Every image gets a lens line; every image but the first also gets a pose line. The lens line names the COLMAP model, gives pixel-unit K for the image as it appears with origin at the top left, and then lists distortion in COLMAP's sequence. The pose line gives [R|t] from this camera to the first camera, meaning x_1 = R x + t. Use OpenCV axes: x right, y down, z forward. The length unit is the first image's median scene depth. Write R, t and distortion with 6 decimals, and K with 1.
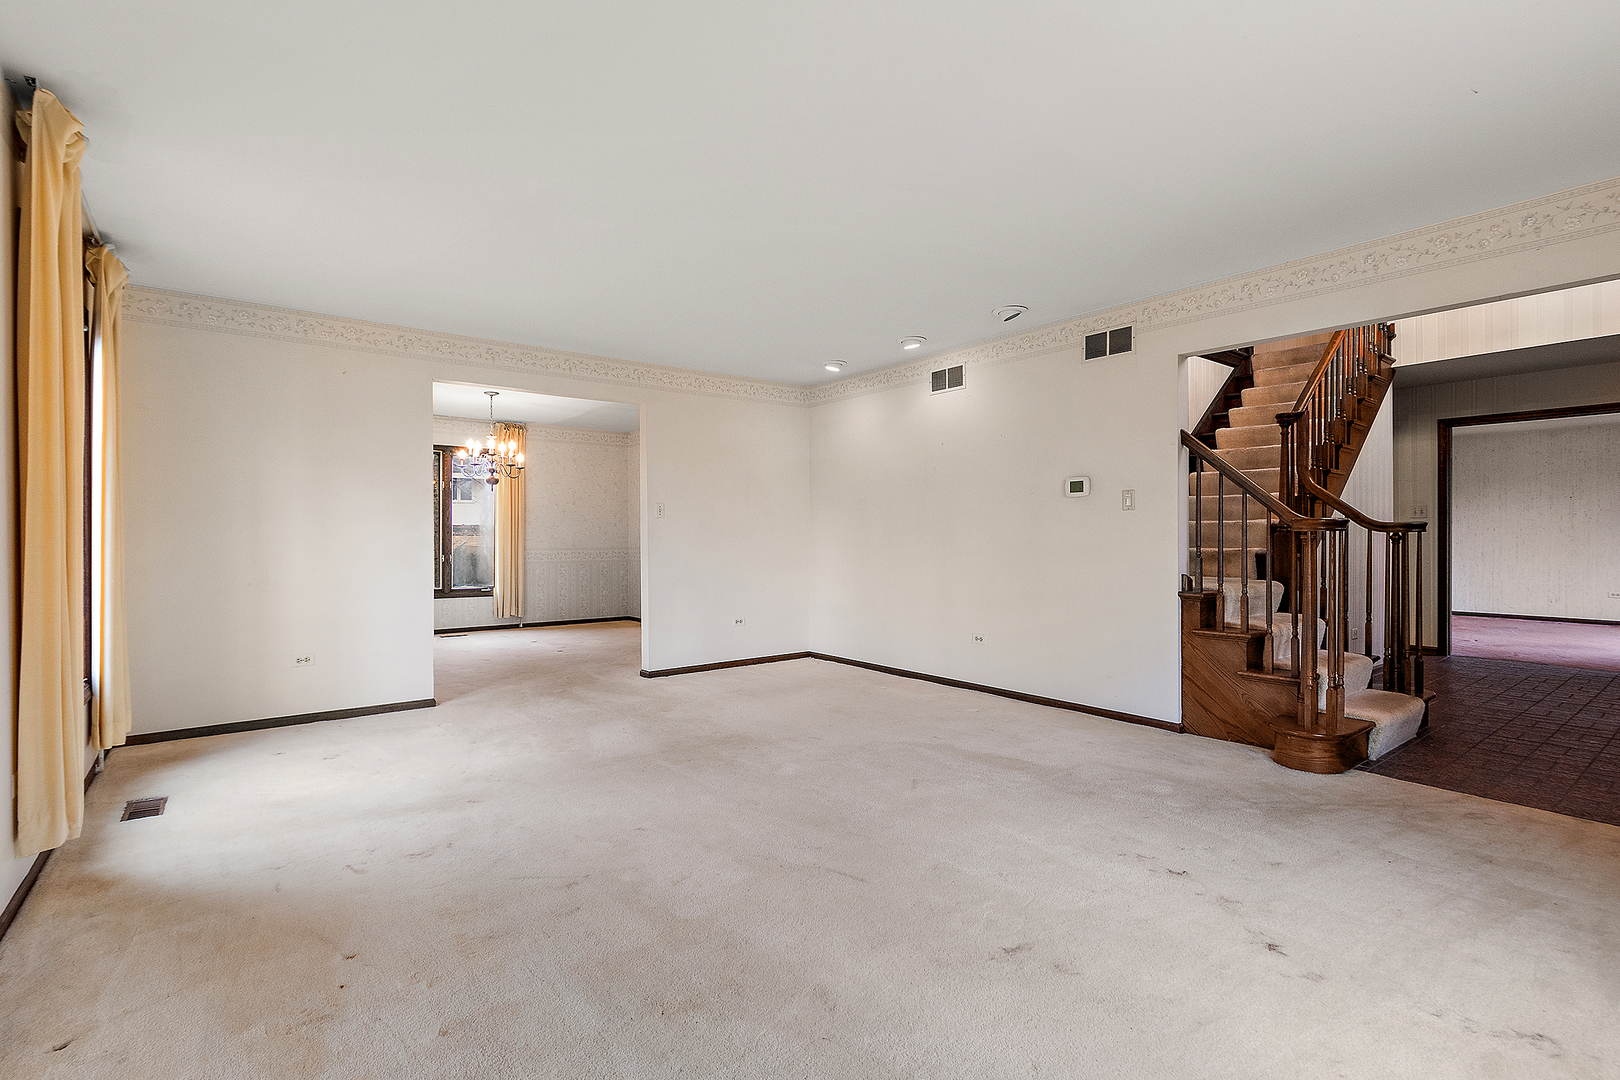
lens RADIAL K [[737.6, 0, 801.5], [0, 737.6, 536.6], [0, 0, 1]] dist [-0.002894, 0.002461]
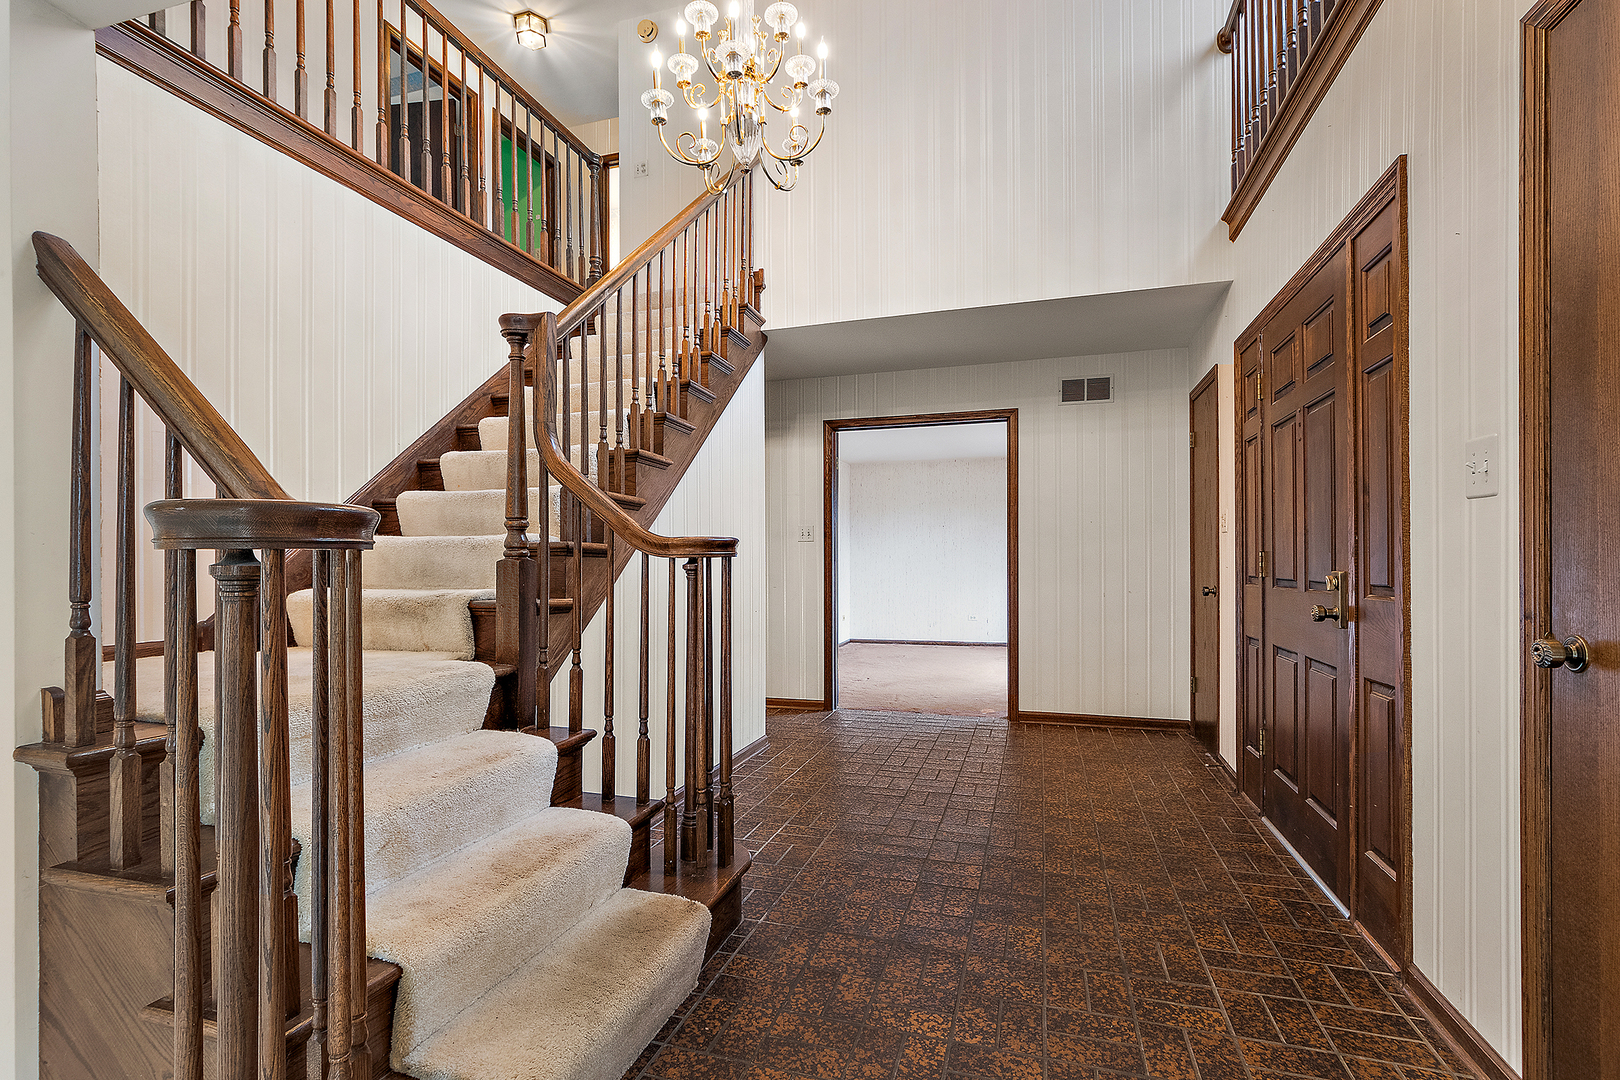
lens RADIAL K [[737.6, 0, 810.7], [0, 737.6, 555.4], [0, 0, 1]] dist [-0.002894, 0.002461]
pose [[0.813275, 0.000943, 0.581879, 0.419844], [0.004325, 0.999961, -0.007666, -0.002807], [-0.581863, 0.008751, 0.813240, 0.384460]]
